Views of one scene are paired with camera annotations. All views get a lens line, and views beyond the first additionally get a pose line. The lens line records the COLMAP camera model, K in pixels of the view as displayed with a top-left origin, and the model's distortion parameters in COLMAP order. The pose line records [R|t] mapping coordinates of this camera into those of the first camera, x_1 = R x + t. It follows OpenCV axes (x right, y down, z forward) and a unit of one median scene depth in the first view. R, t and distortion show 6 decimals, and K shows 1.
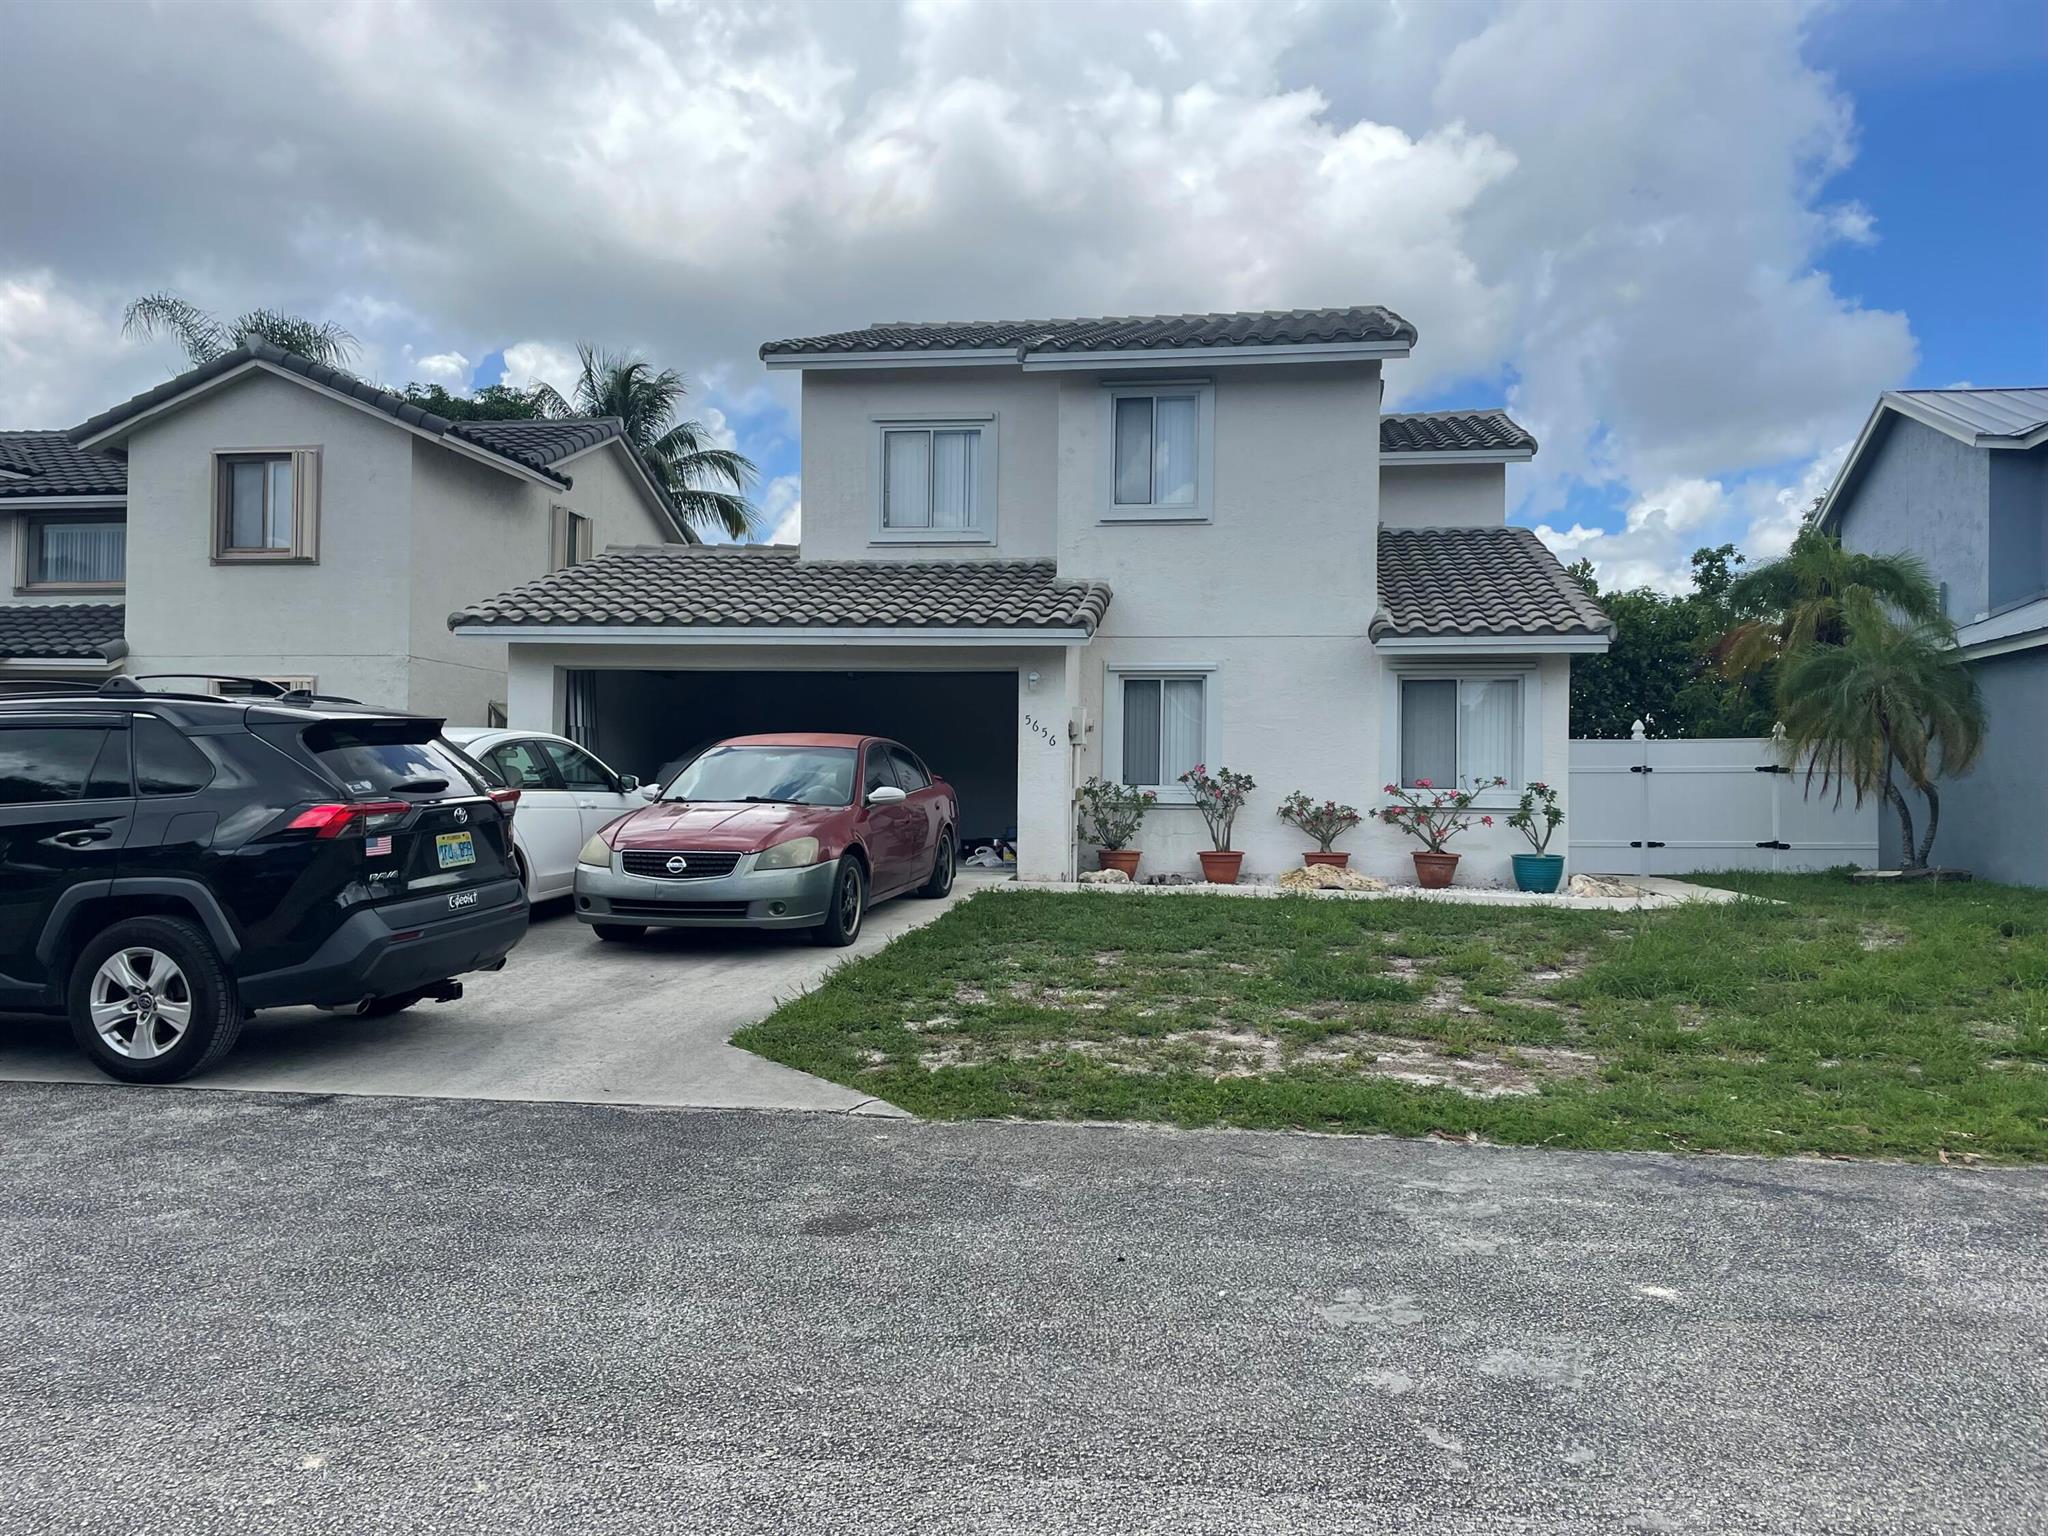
lens RADIAL K [[1604.3, 0, 1057.2], [0, 1604.3, 774.7], [0, 0, 1]] dist [0.106415, -0.130271]
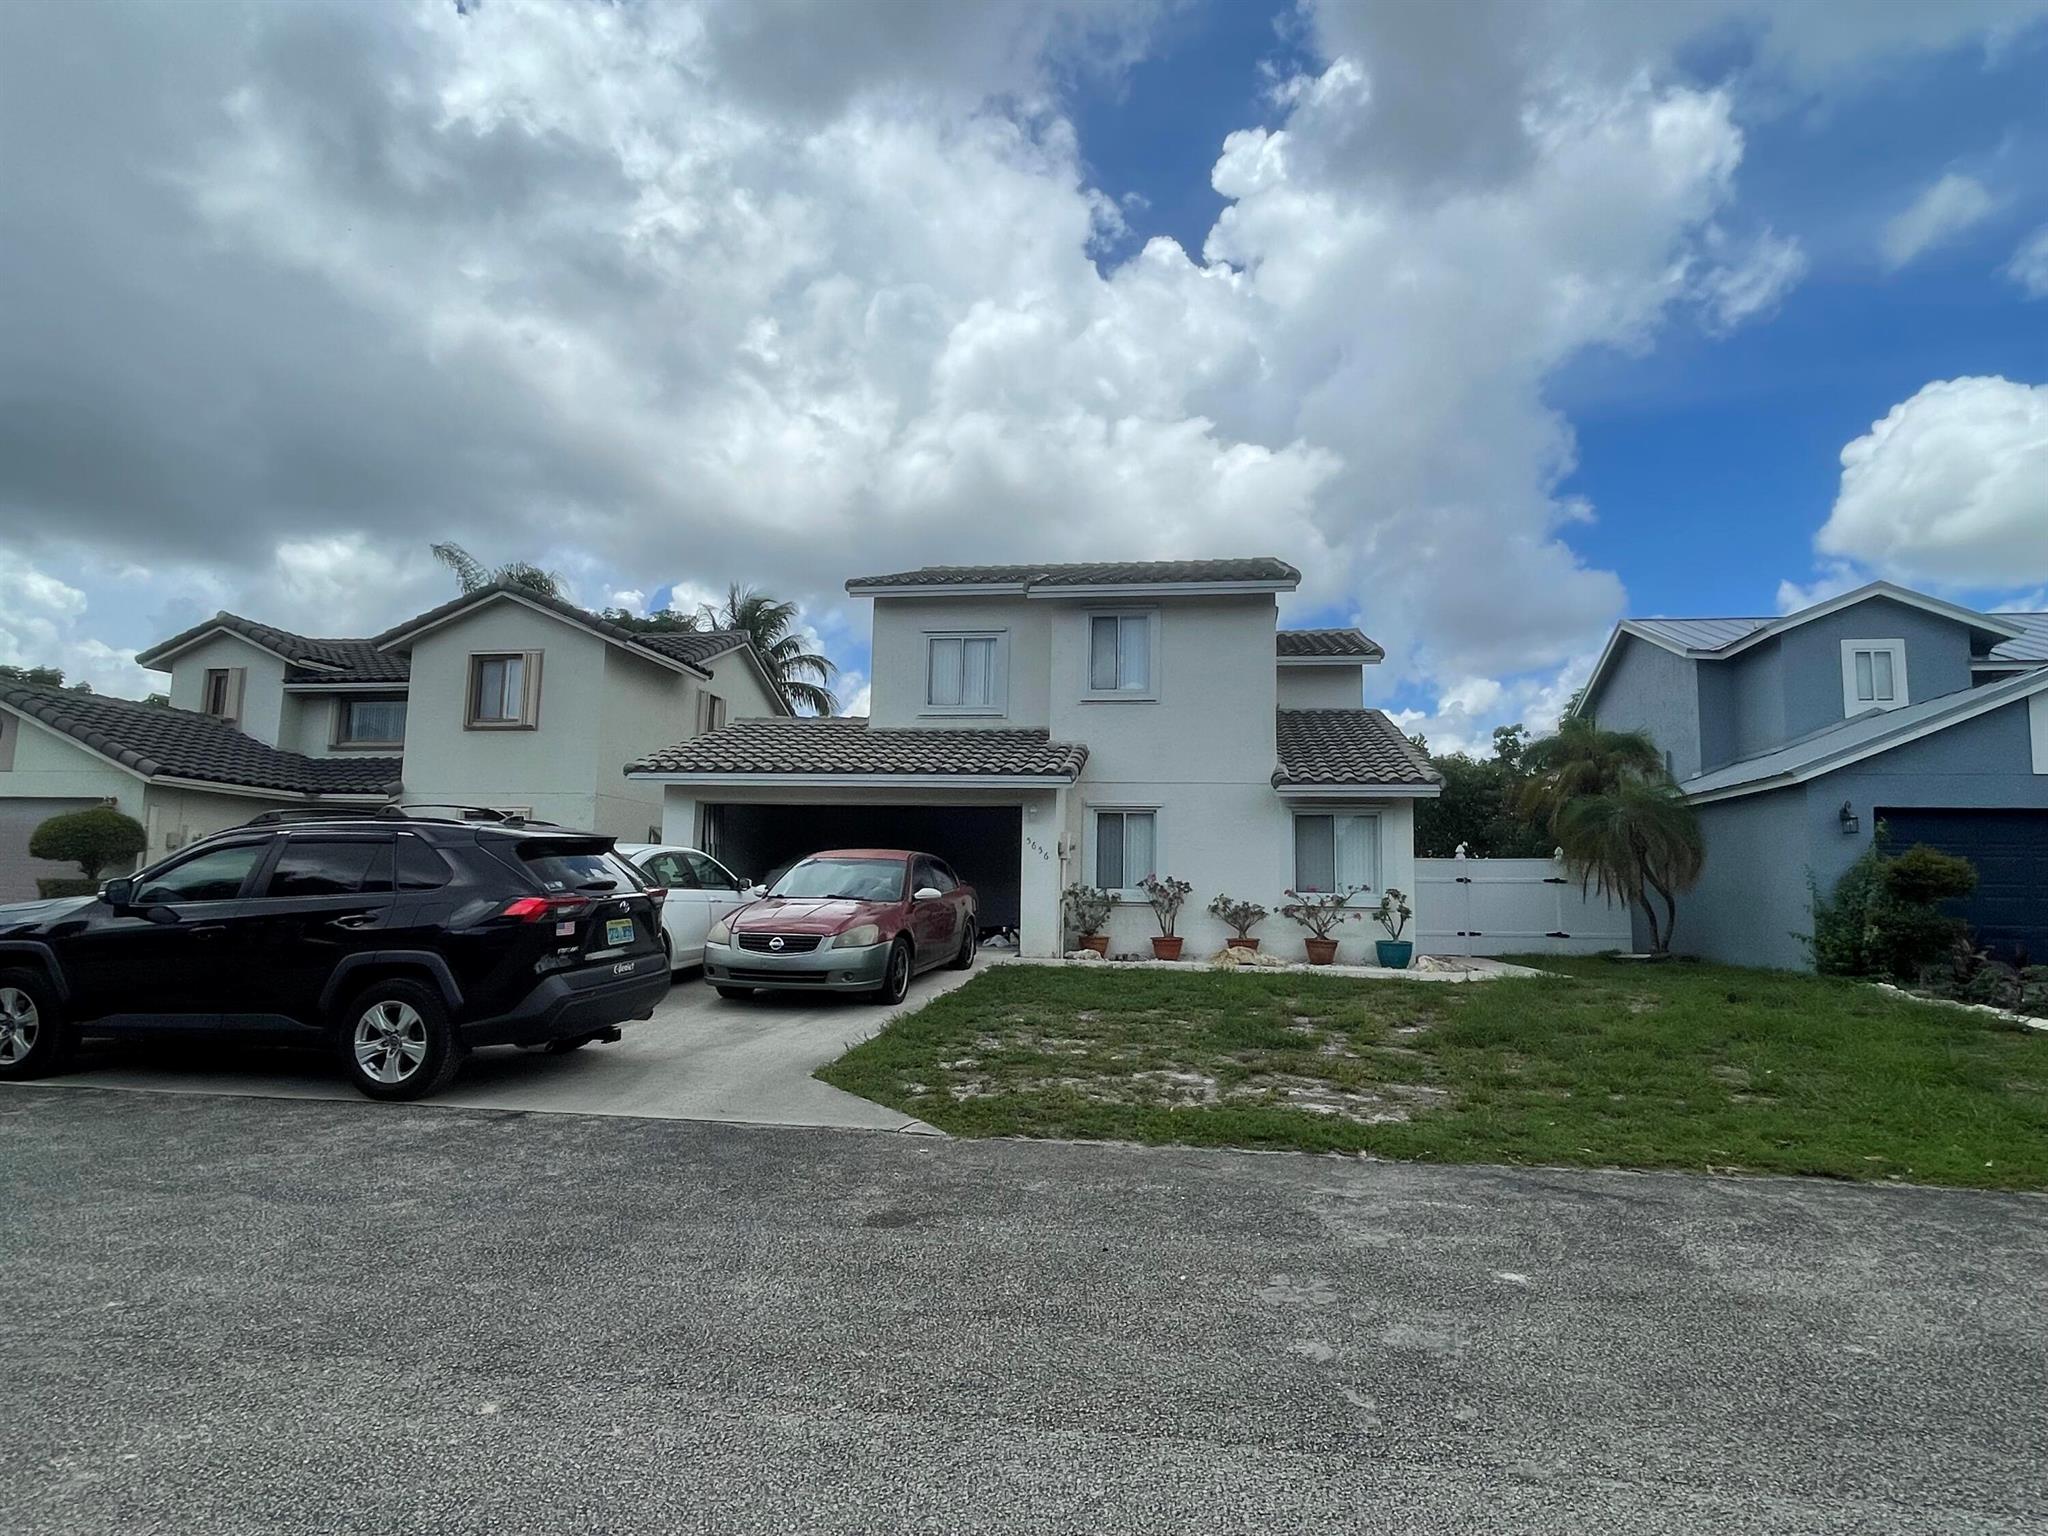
lens RADIAL K [[1131.0, 0, 1035.1], [0, 1131.0, 774.3], [0, 0, 1]] dist [0.005440, -0.001611]
pose [[0.999931, 0.006682, -0.009697, -0.005322], [-0.007561, 0.995579, -0.093623, 0.000154], [0.009028, 0.093690, 0.995560, 0.020118]]
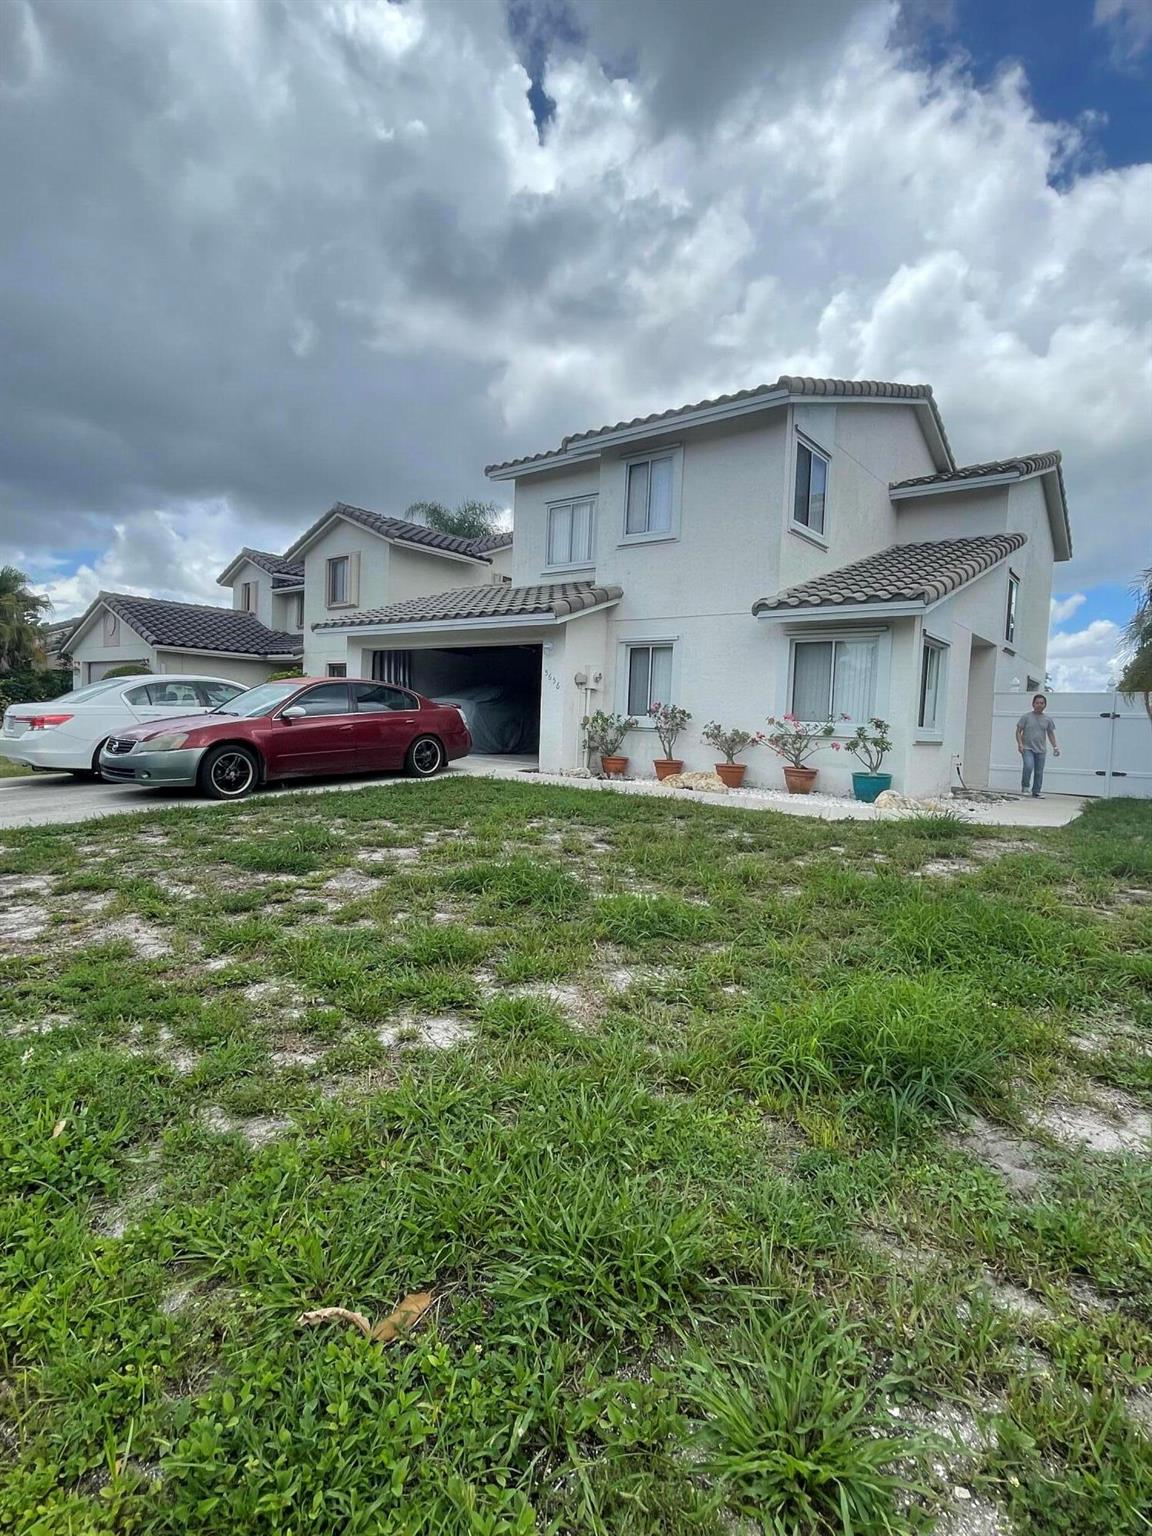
lens RADIAL K [[777.9, 0, 574.0], [0, 777.9, 762.1], [0, 0, 1]] dist [-0.000916, 0.001885]
pose [[0.863758, 0.047726, -0.501642, 0.582047], [-0.020255, 0.997989, 0.060072, 0.010918], [0.503500, -0.041727, 0.862987, 0.486198]]
